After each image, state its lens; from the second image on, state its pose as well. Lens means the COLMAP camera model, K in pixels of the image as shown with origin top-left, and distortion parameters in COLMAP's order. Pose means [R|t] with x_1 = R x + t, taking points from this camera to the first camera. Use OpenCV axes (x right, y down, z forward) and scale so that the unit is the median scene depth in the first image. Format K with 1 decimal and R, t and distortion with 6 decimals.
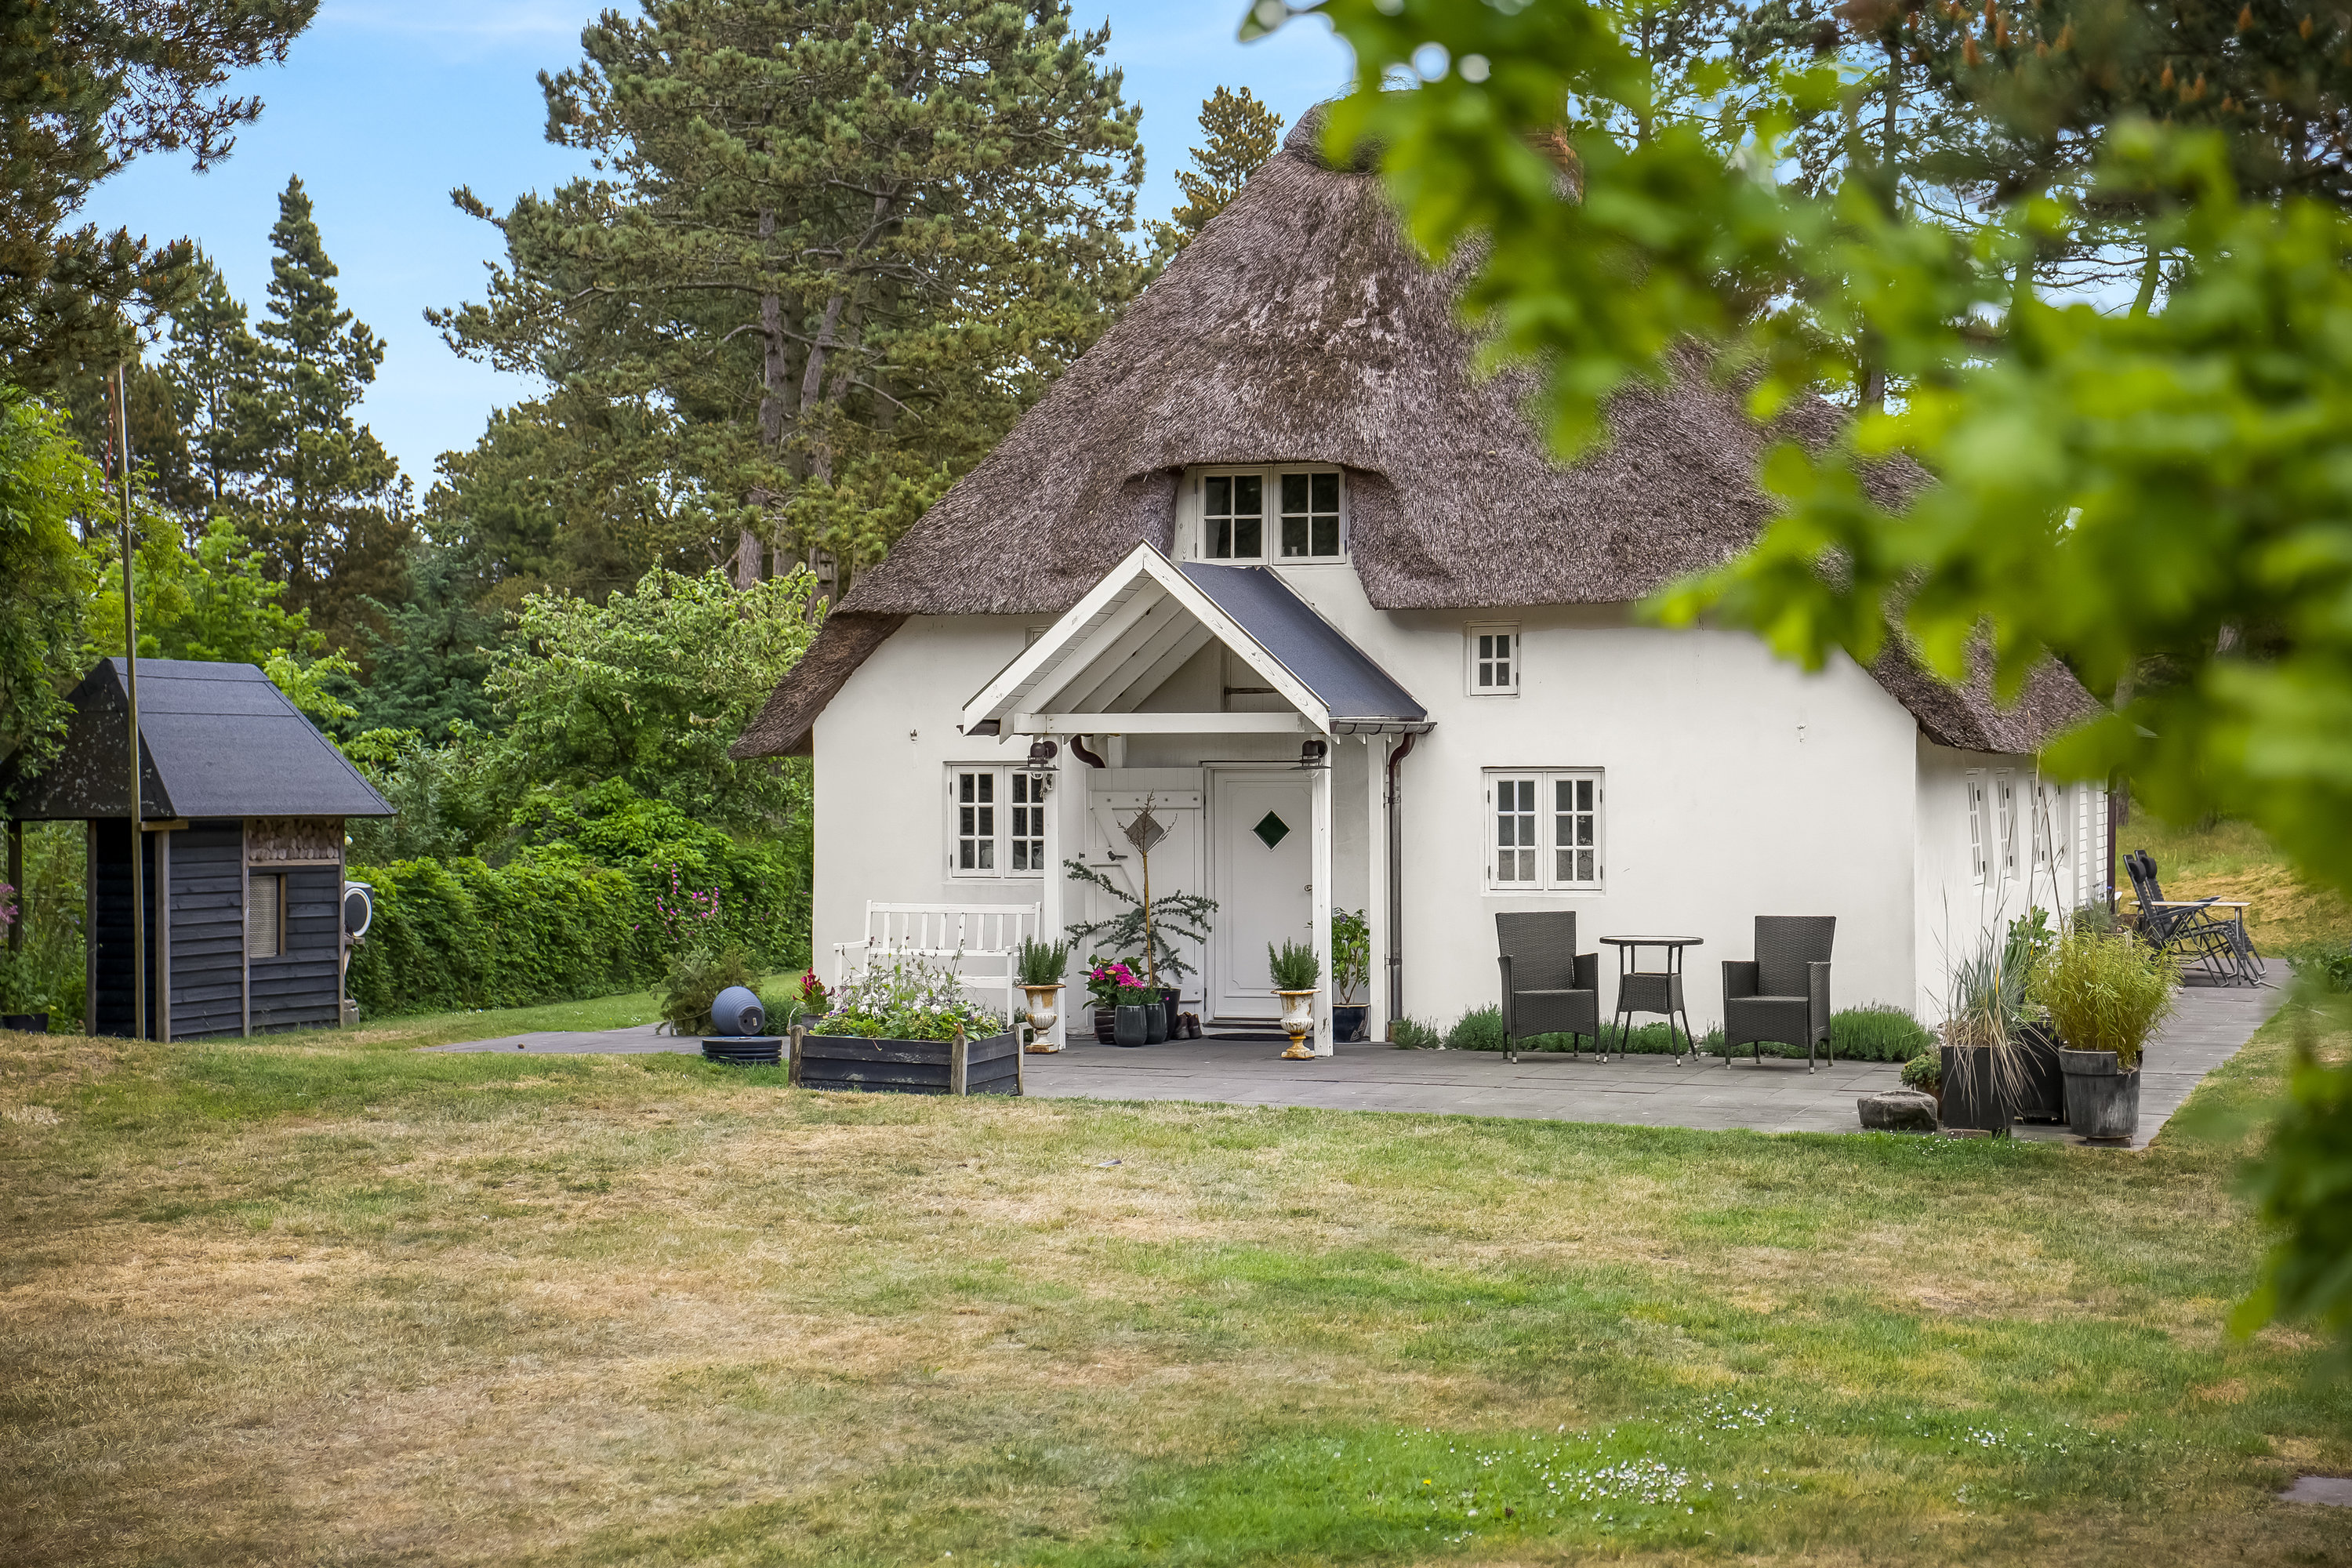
lens RADIAL K [[4081.0, 0, 1175.7], [0, 4081.0, 893.9], [0, 0, 1]] dist [0.172984, 0.815403]
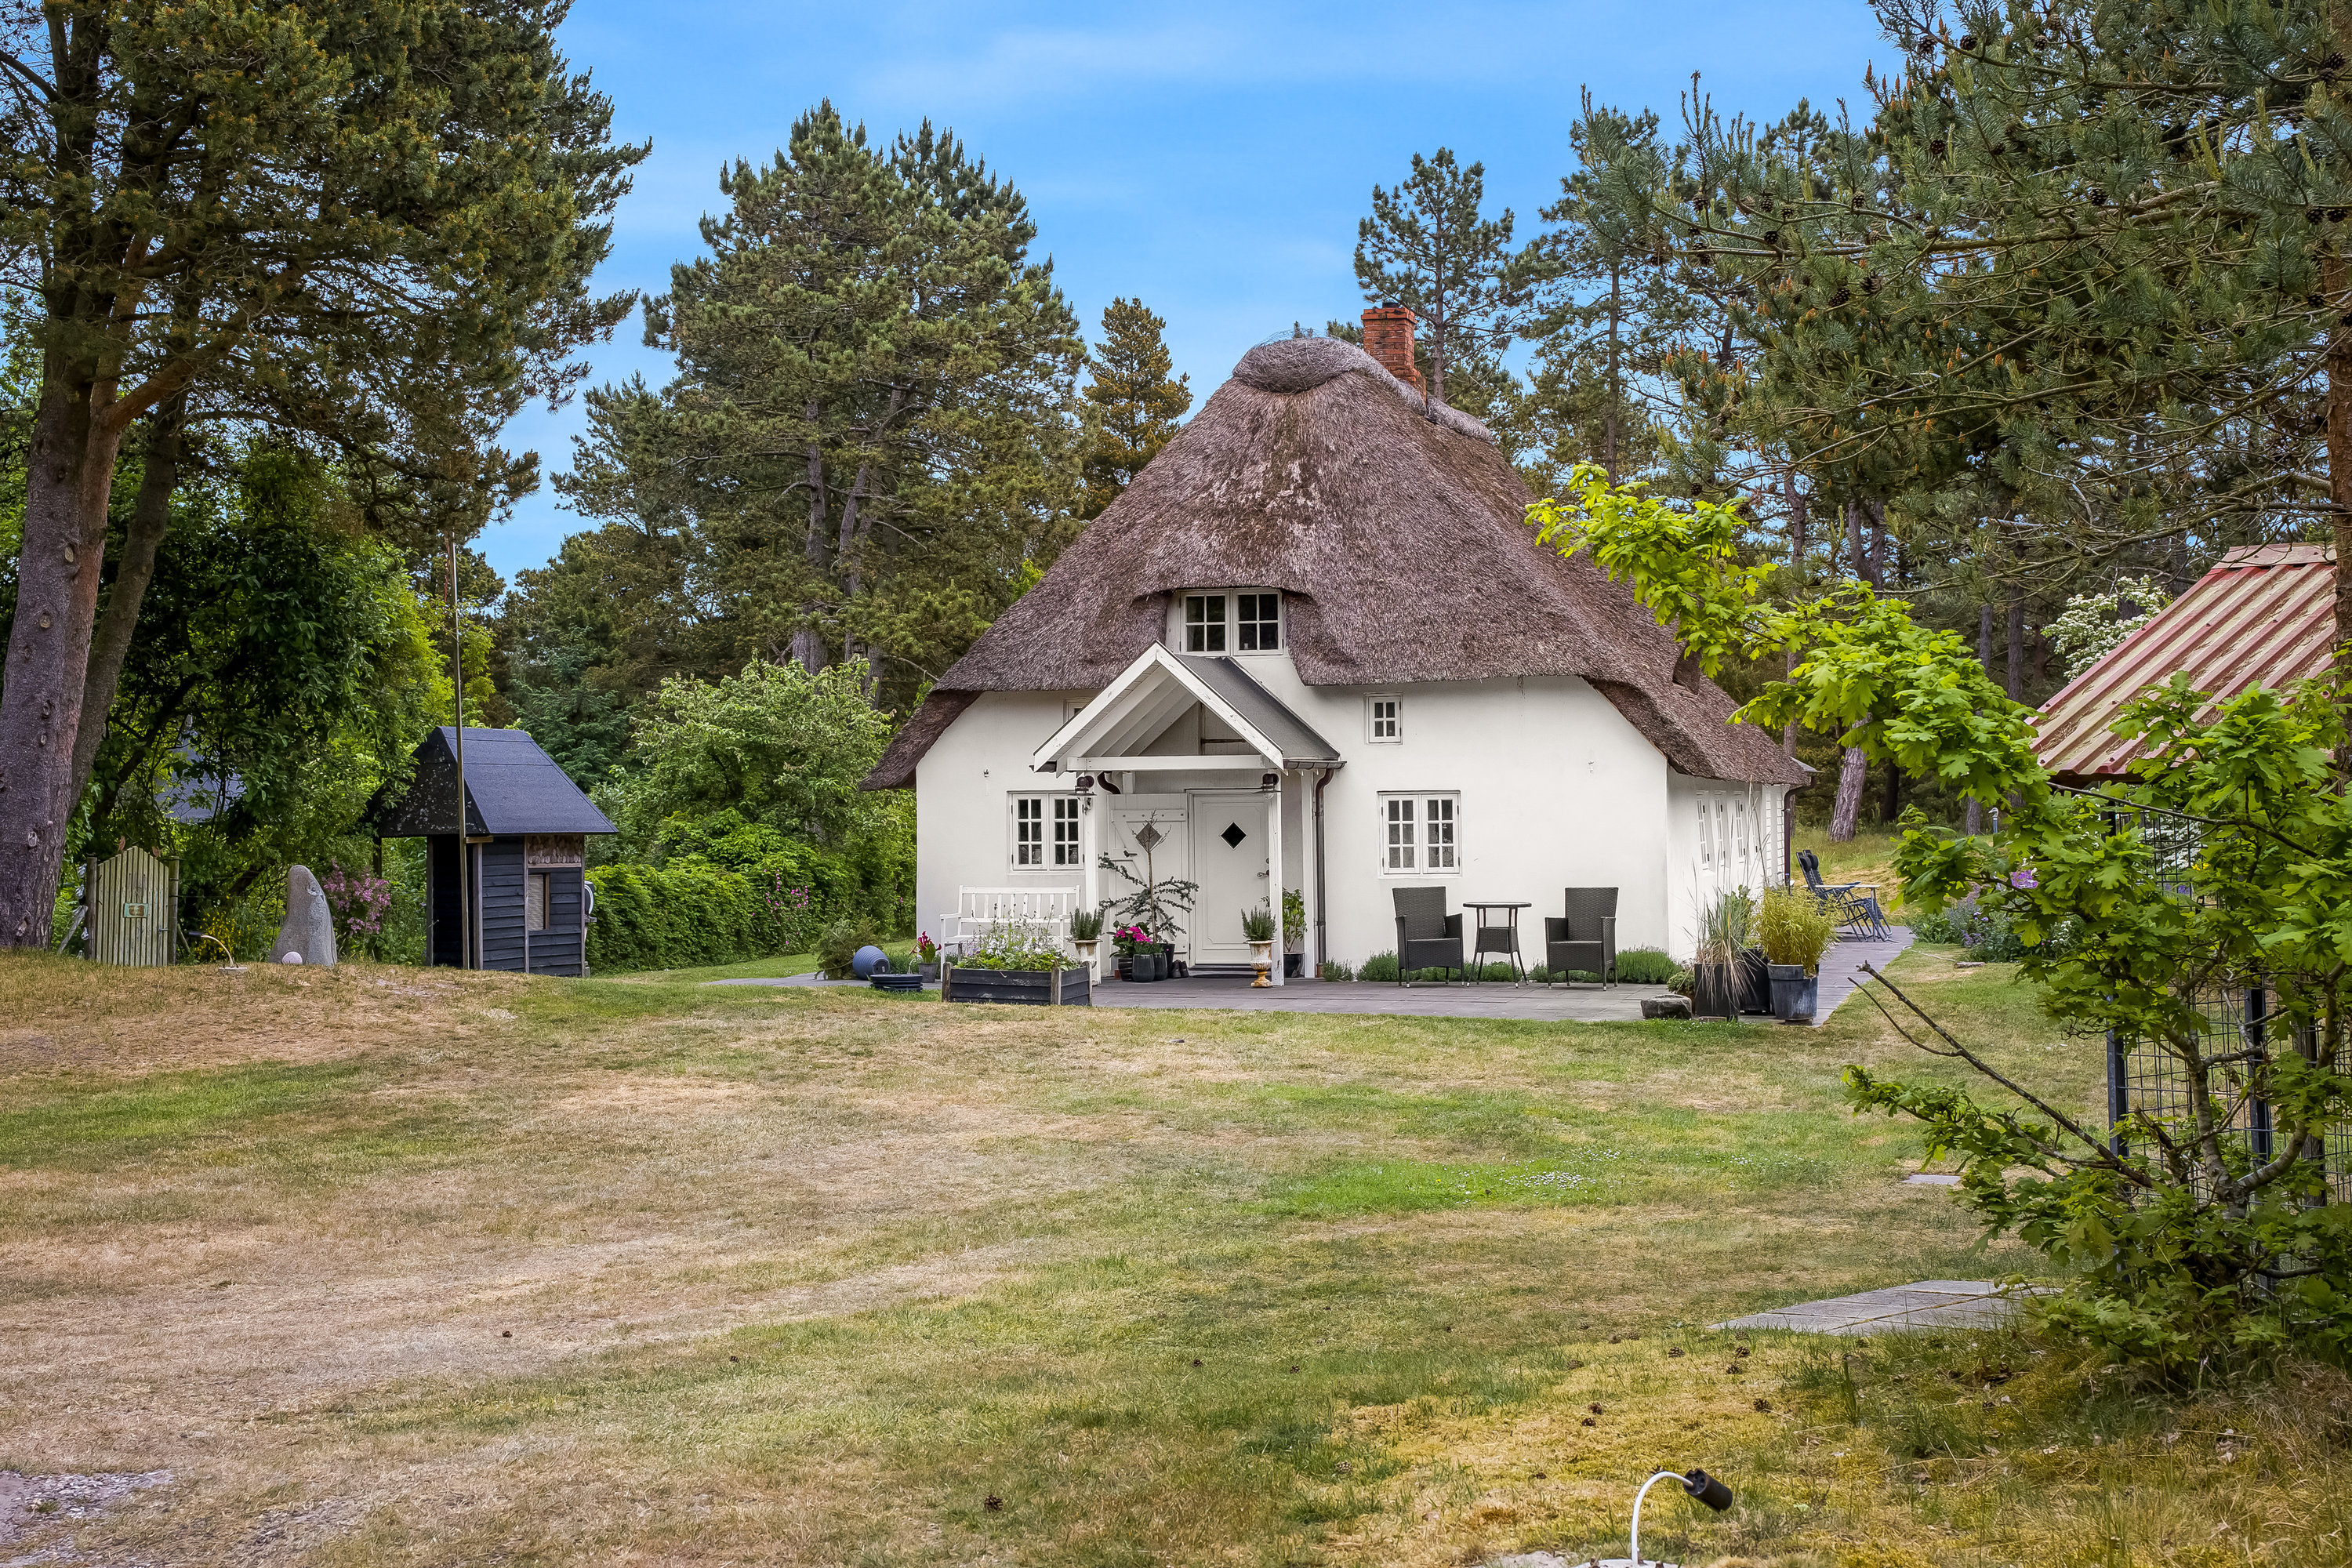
lens RADIAL K [[3309.9, 0, 1176.0], [0, 3309.9, 784.0], [0, 0, 1]] dist [-0.018586, -0.008438]
pose [[0.998951, -0.007729, 0.045126, -0.051189], [0.009468, 0.999216, -0.038454, 0.011545], [-0.044794, 0.038841, 0.998241, -0.191151]]
